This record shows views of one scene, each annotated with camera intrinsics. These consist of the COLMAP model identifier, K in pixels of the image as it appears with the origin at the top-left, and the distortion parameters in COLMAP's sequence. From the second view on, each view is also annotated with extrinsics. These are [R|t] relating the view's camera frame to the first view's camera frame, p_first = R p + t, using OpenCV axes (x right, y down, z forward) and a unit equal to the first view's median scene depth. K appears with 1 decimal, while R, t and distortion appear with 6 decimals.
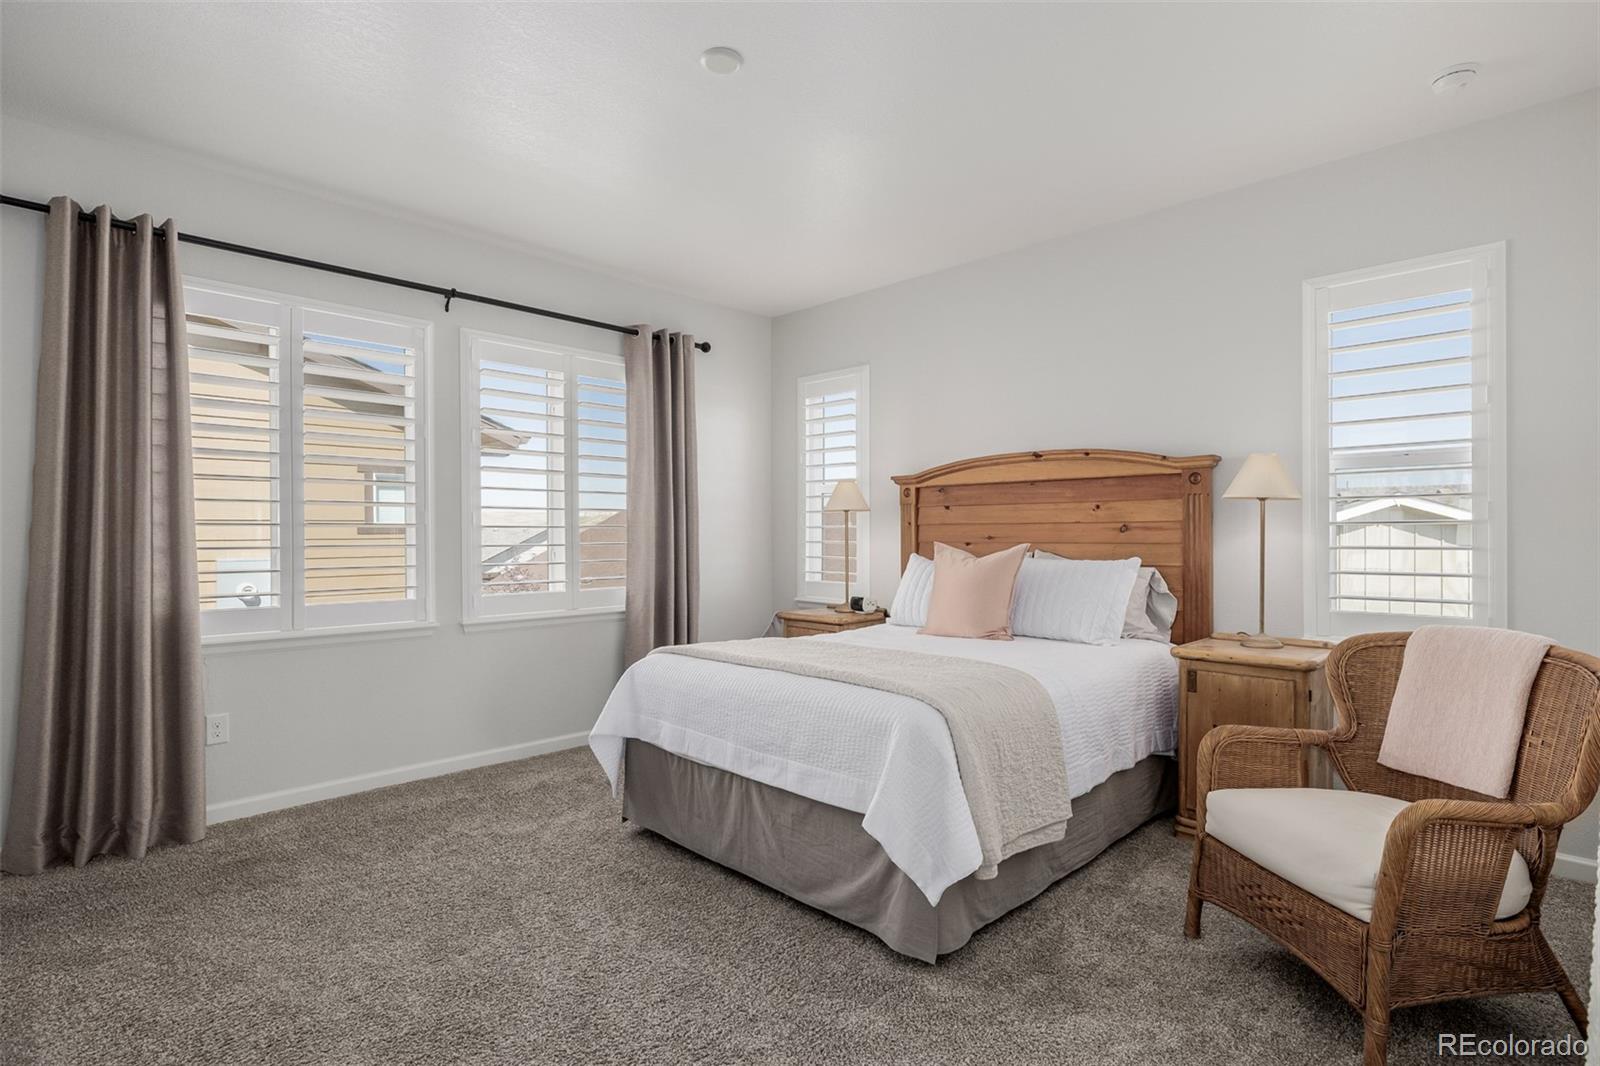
lens RADIAL K [[807.5, 0, 811.8], [0, 807.5, 536.1], [0, 0, 1]] dist [-0.005476, 0.000866]
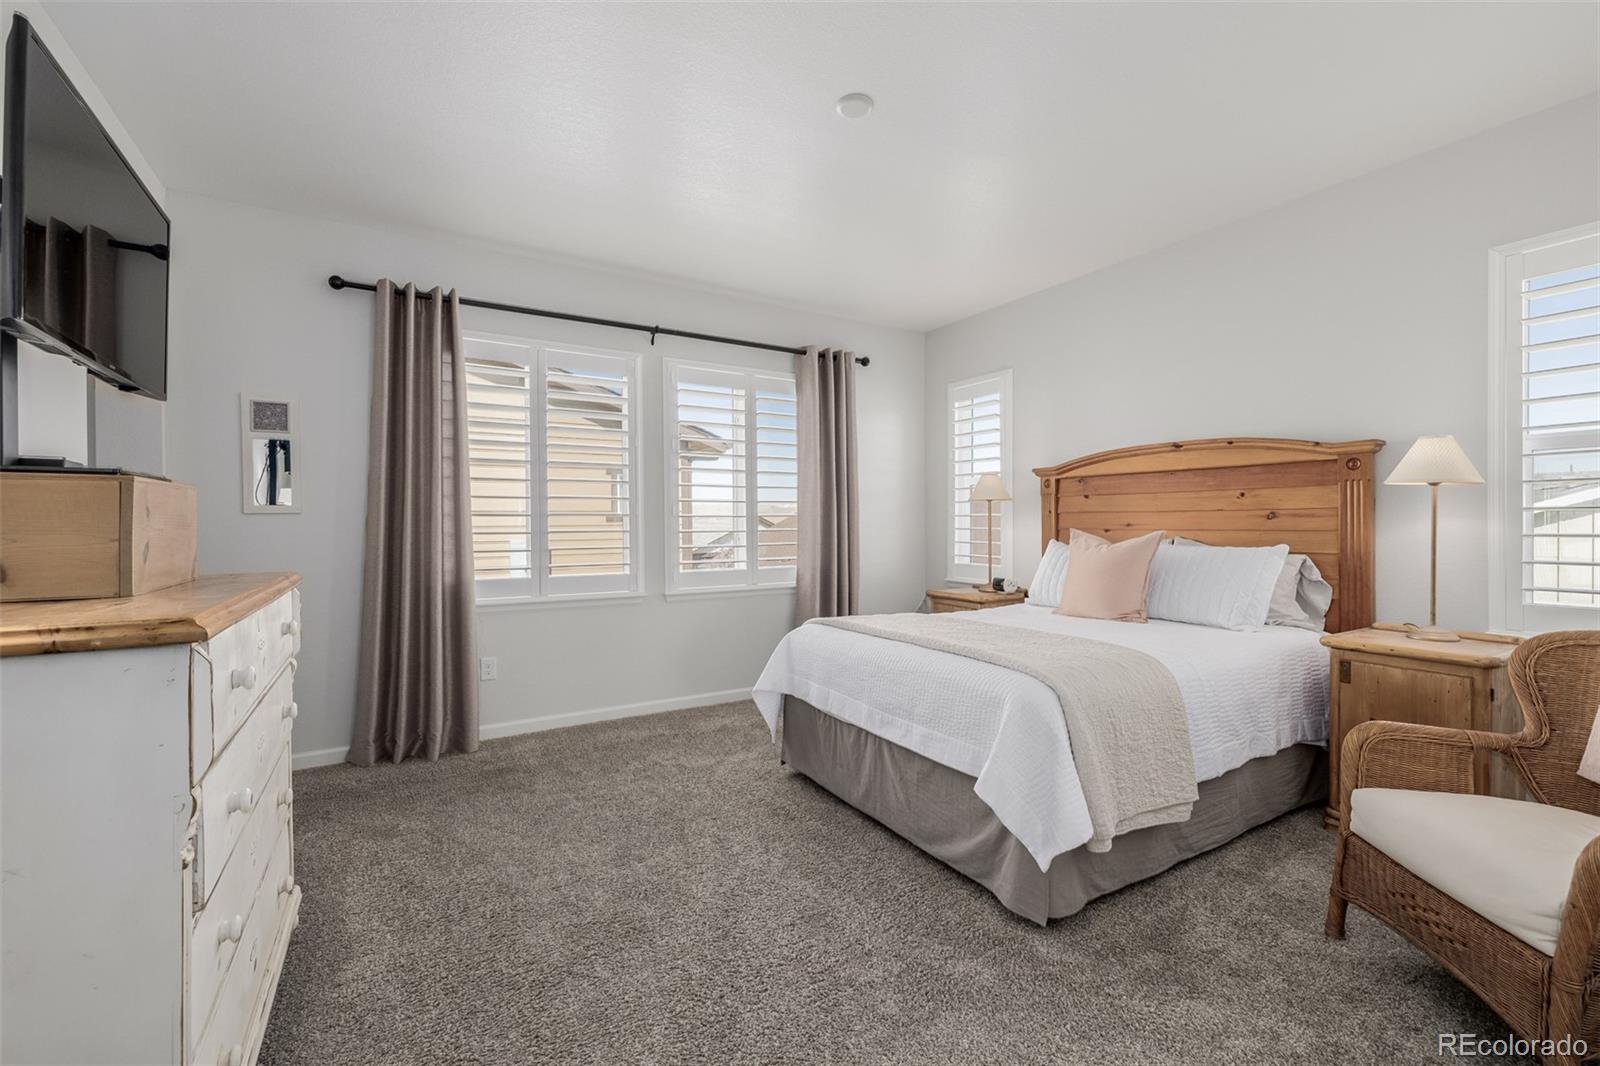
lens RADIAL K [[684.5, 0, 798.4], [0, 684.5, 527.5], [0, 0, 1]] dist [0.001267, -0.000138]
pose [[0.966953, -0.000016, -0.254956, 0.046382], [0.001332, 0.999987, 0.004988, 0.000449], [0.254952, -0.005162, 0.966940, 0.033389]]
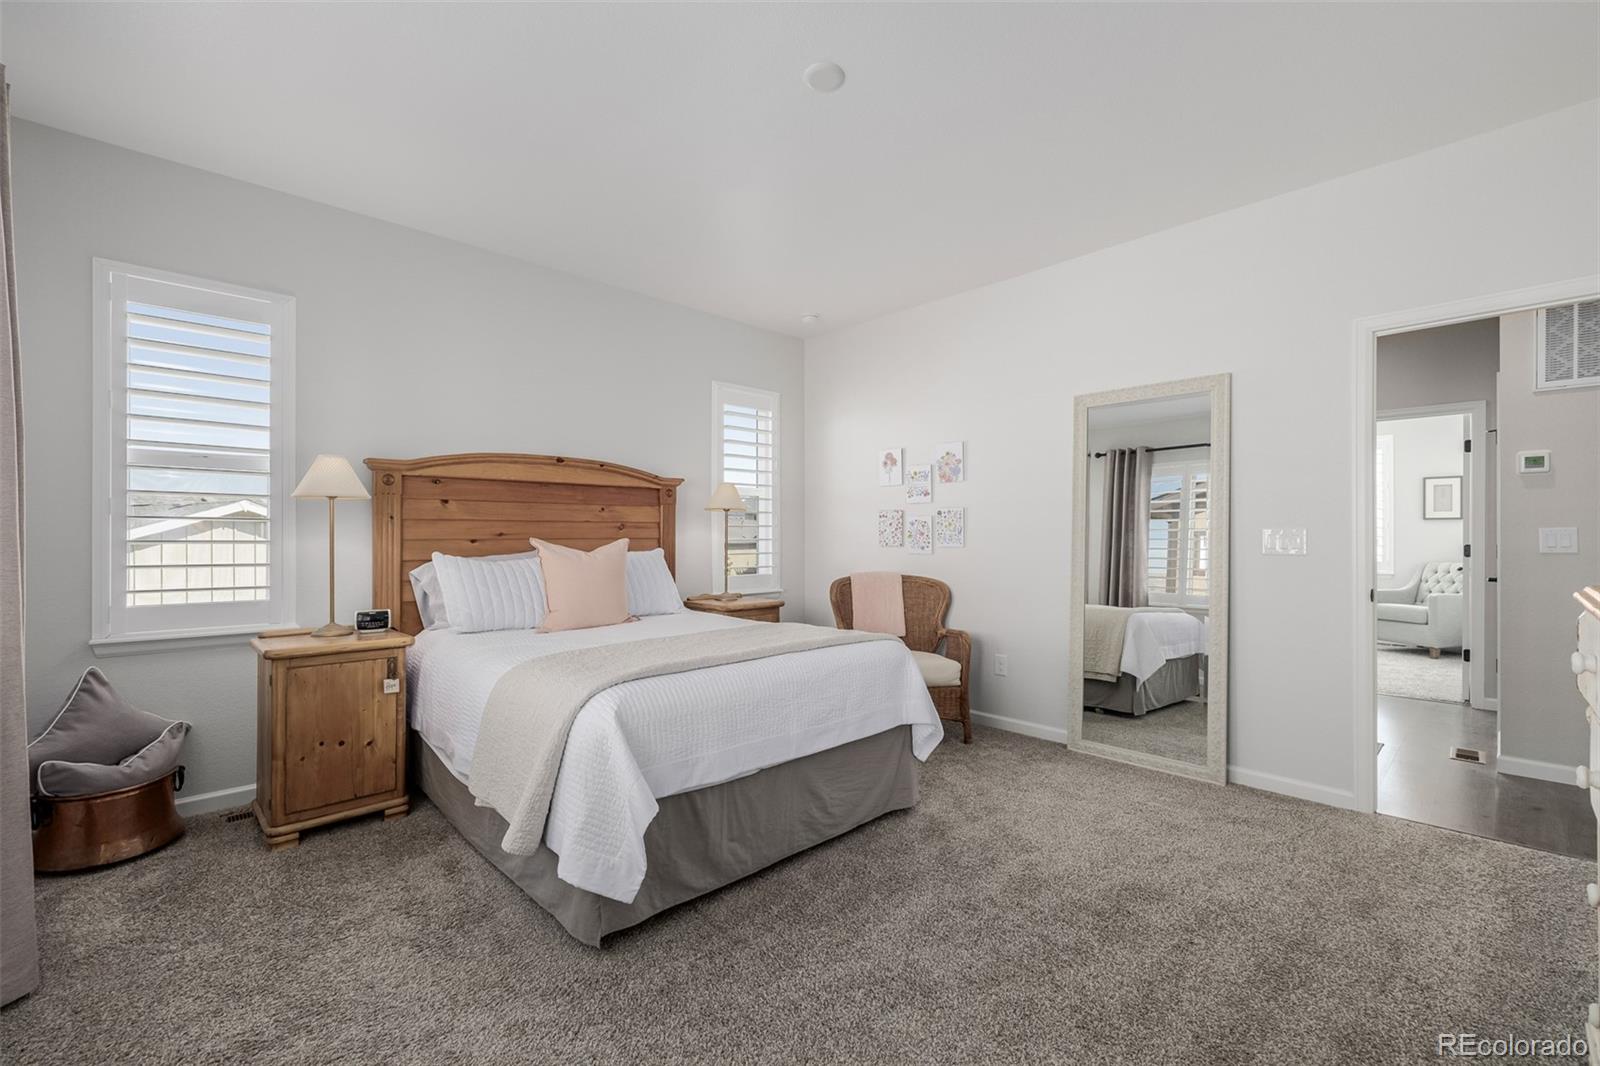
lens RADIAL K [[684.5, 0, 799.8], [0, 684.5, 532.9], [0, 0, 1]] dist [0.001267, -0.000138]
pose [[0.025695, -0.000315, 0.999670, -0.930986], [-0.003648, 0.999993, 0.000409, -0.002740], [-0.999663, -0.003658, 0.025694, 0.918260]]
